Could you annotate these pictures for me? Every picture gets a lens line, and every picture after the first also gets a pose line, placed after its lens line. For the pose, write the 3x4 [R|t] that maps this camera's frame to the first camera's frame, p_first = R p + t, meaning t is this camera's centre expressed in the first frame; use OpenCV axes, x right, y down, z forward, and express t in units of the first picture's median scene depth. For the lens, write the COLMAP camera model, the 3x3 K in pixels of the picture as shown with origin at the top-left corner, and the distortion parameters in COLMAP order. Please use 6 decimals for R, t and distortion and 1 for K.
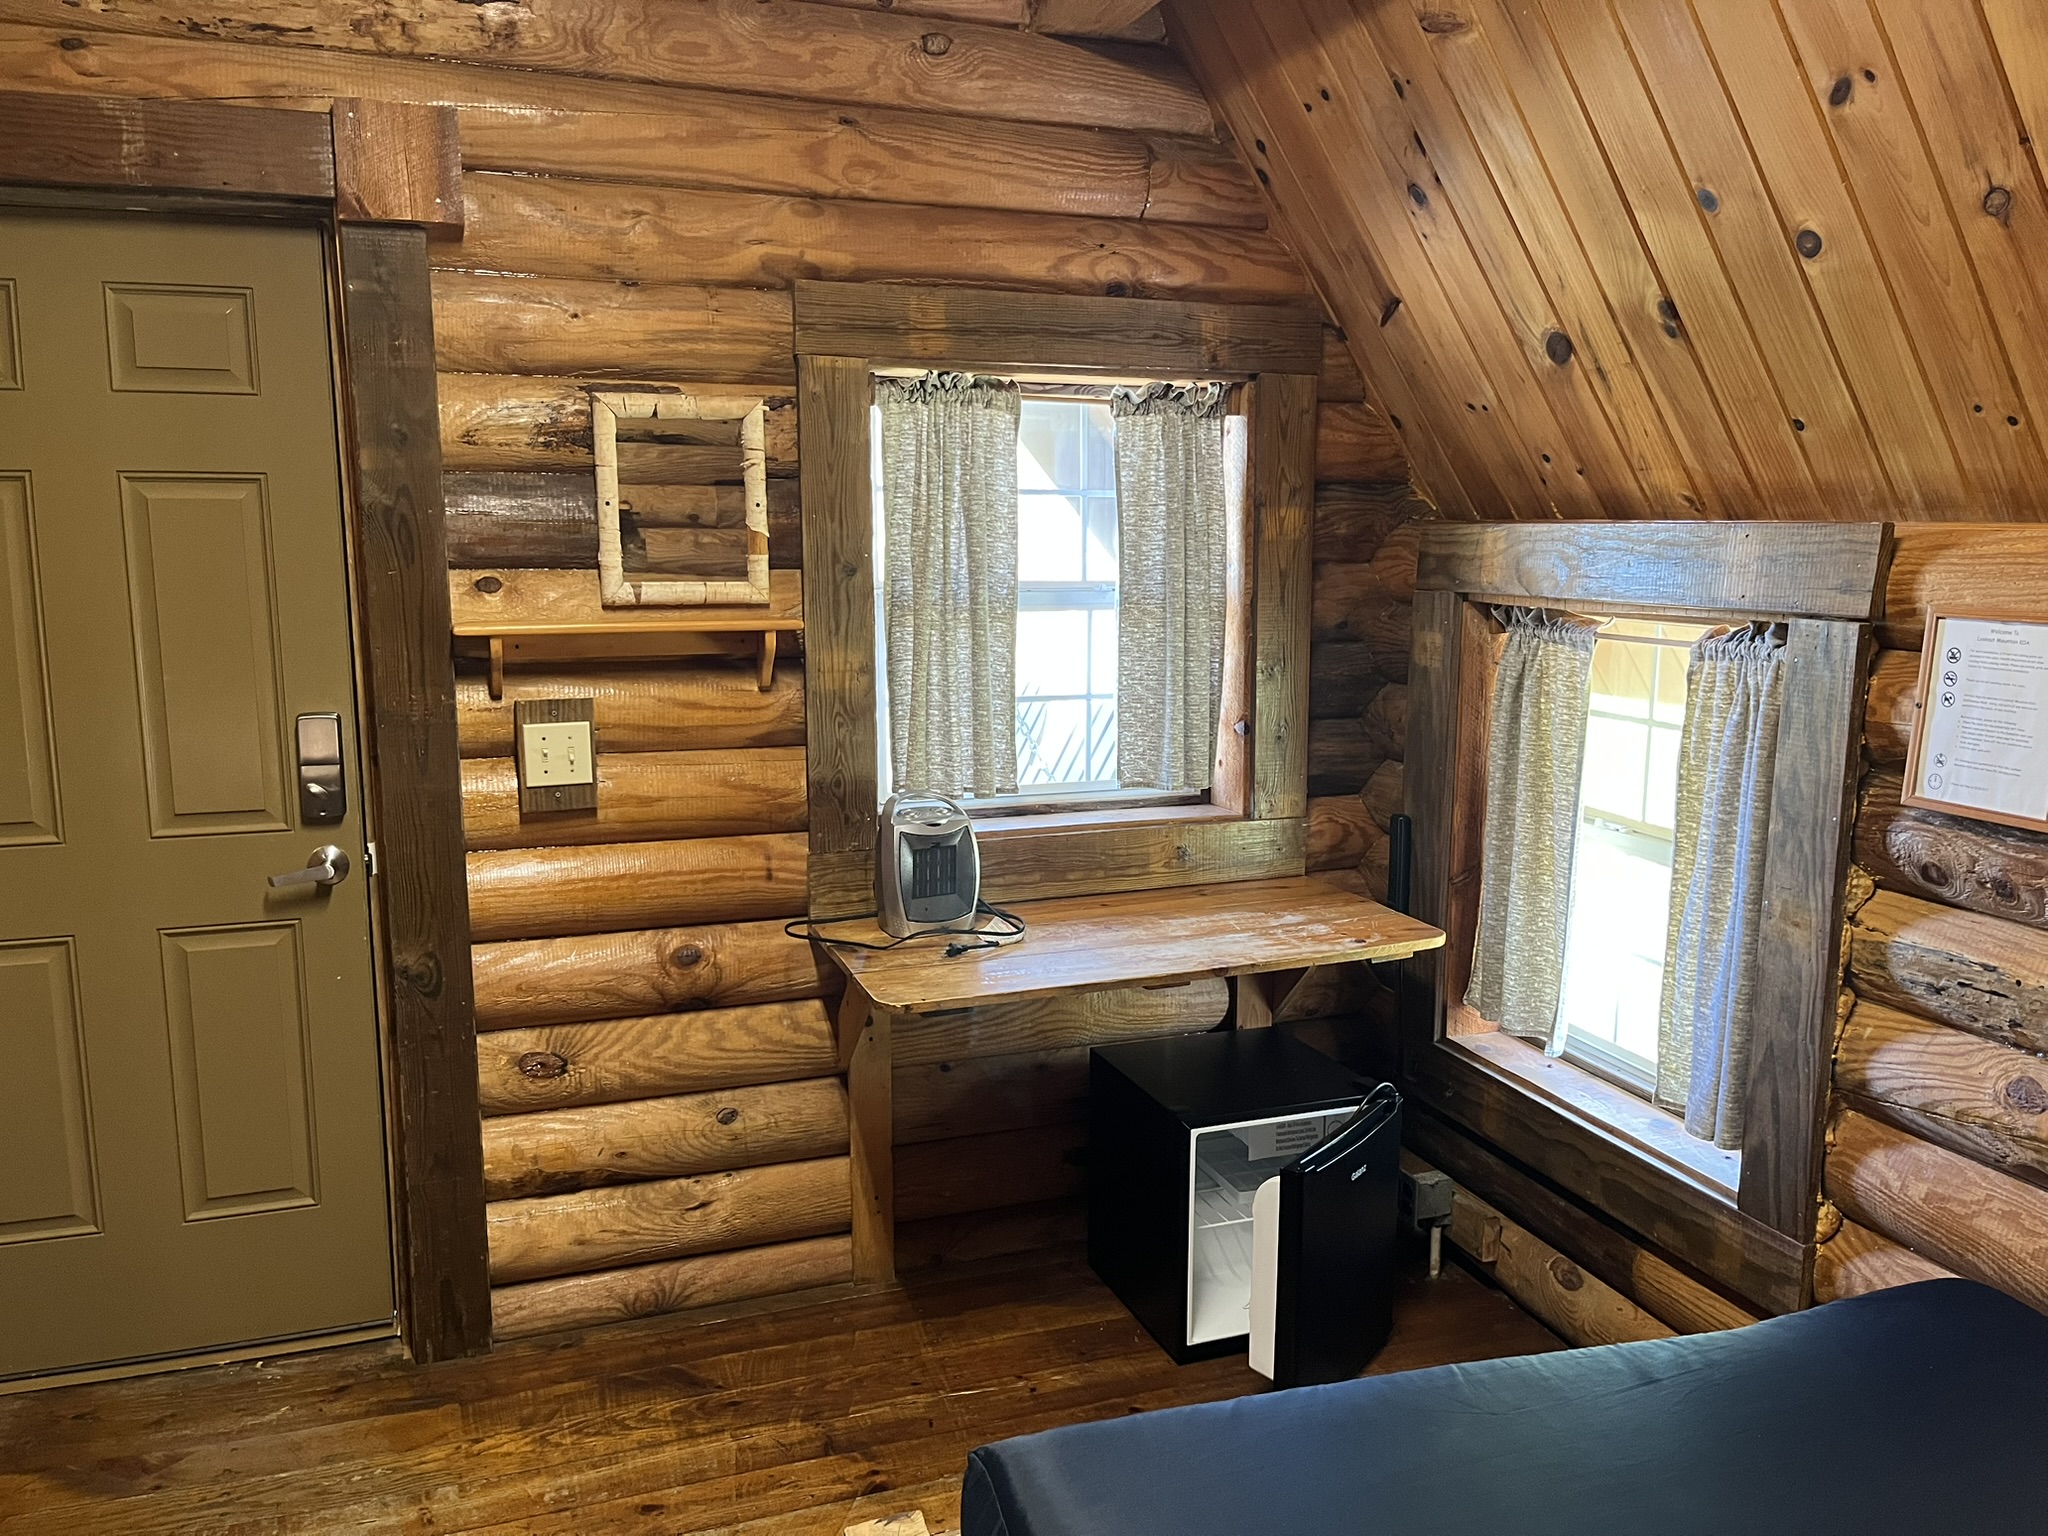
lens RADIAL K [[1559.7, 0, 1020.9], [0, 1559.7, 761.8], [0, 0, 1]] dist [-0.008206, -0.005713]
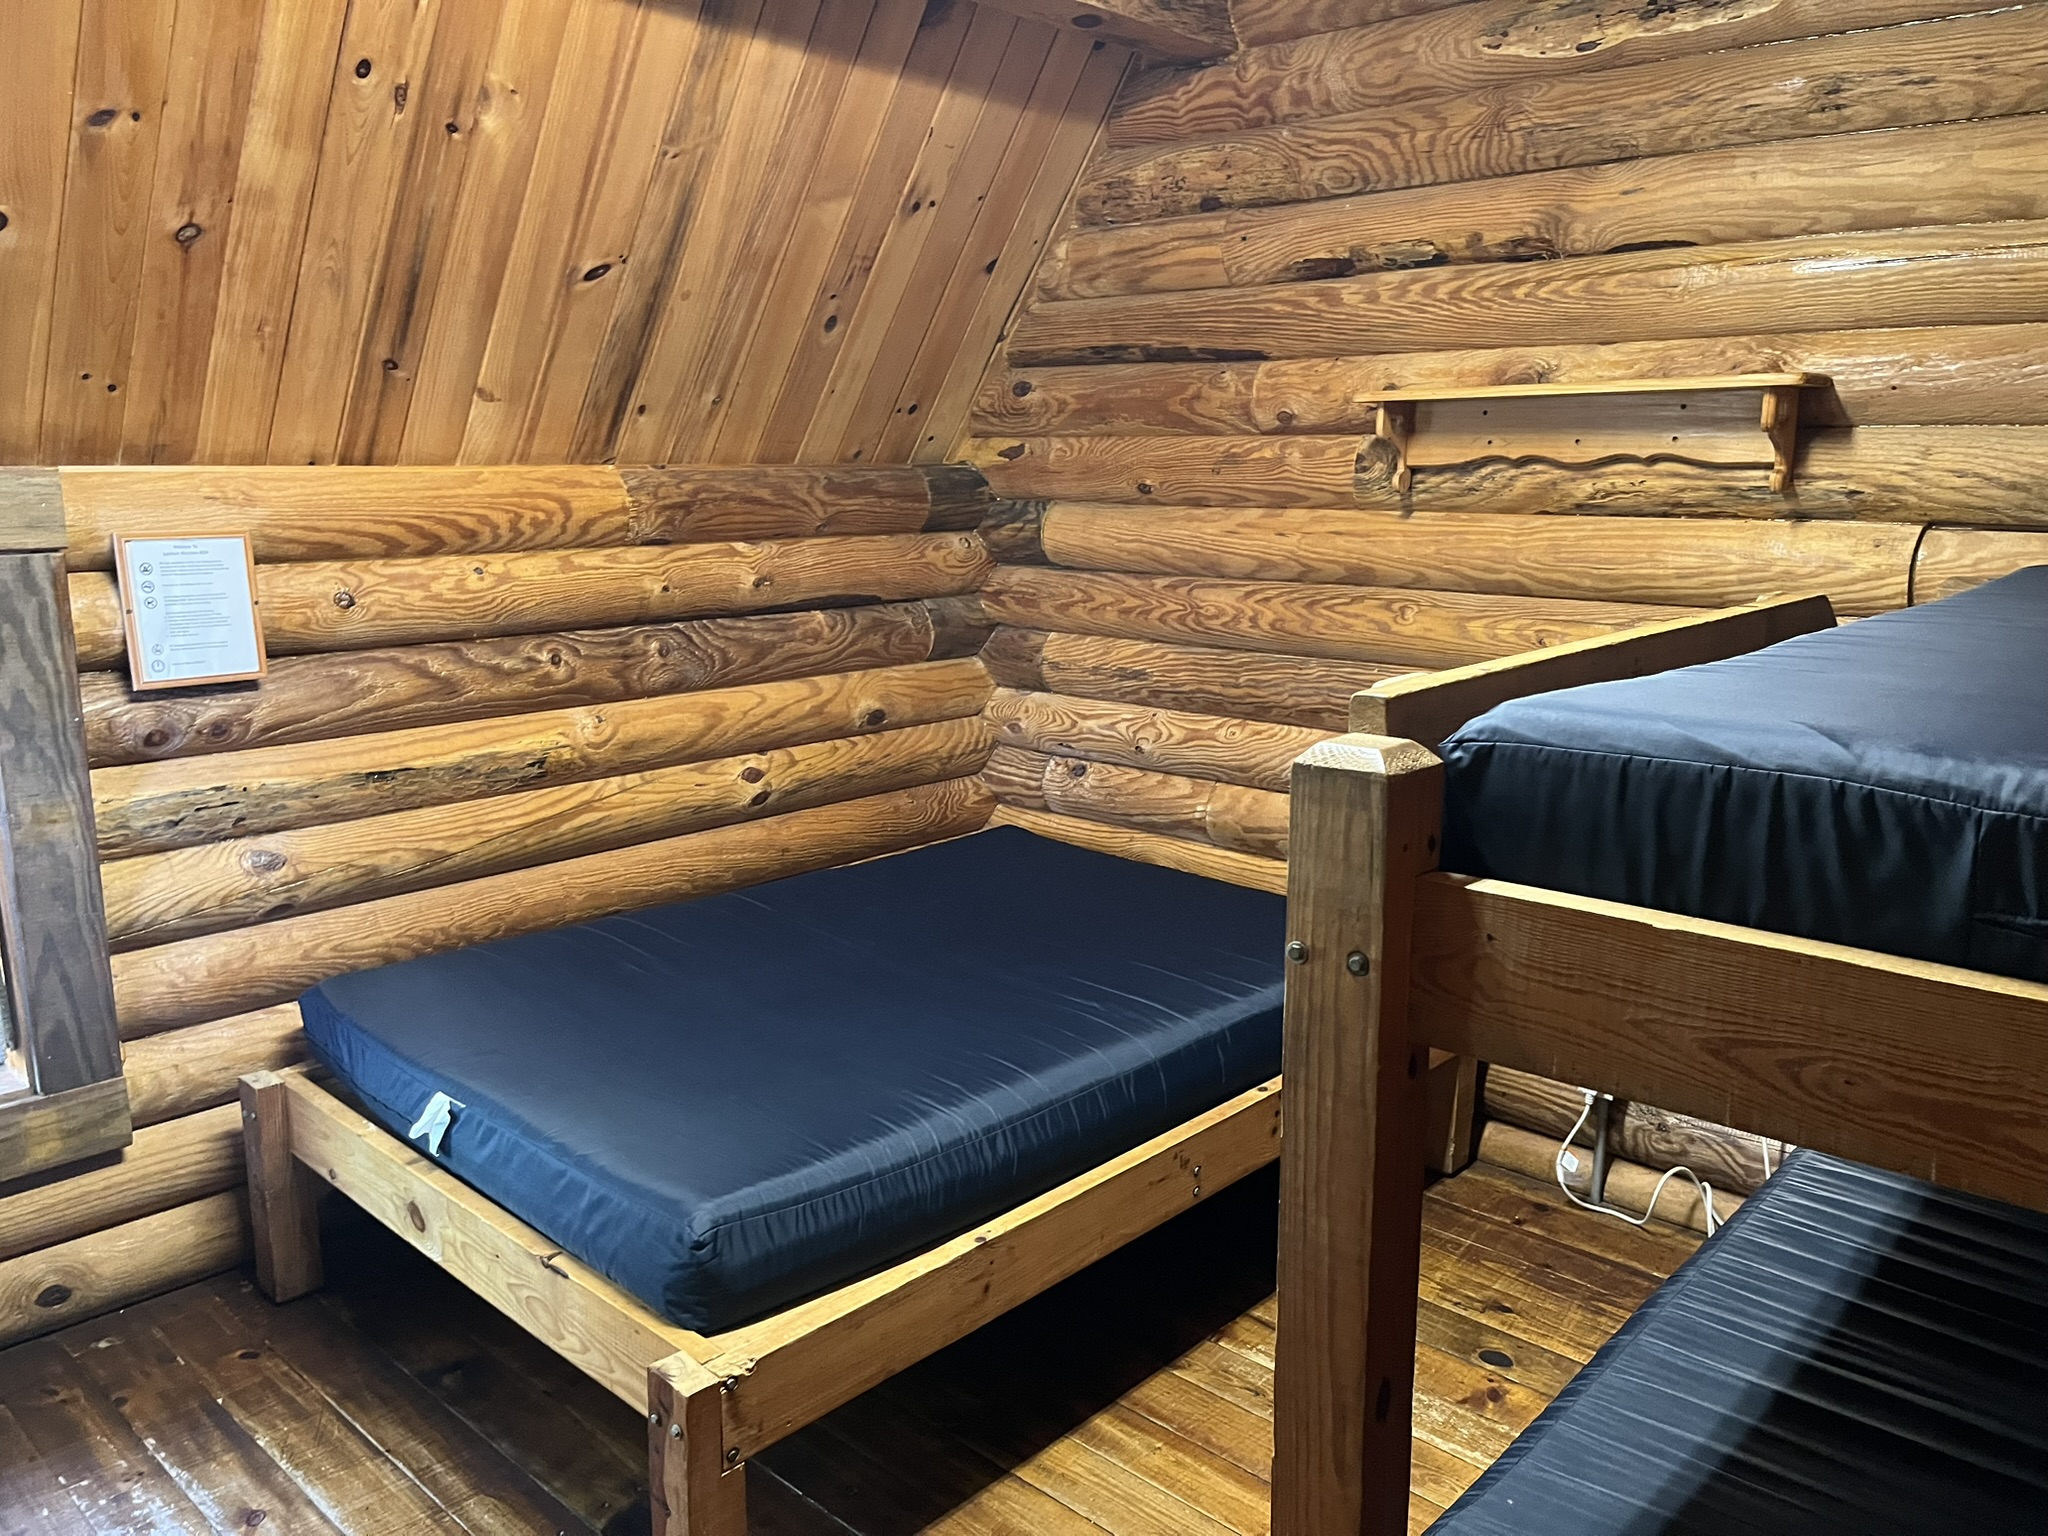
lens RADIAL K [[1559.7, 0, 1019.7], [0, 1559.7, 772.3], [0, 0, 1]] dist [-0.008206, -0.005713]
pose [[-0.456166, -0.183692, 0.870729, -0.918469], [0.134456, 0.953004, 0.271488, -0.163745], [-0.879678, 0.240918, -0.410030, 0.941688]]
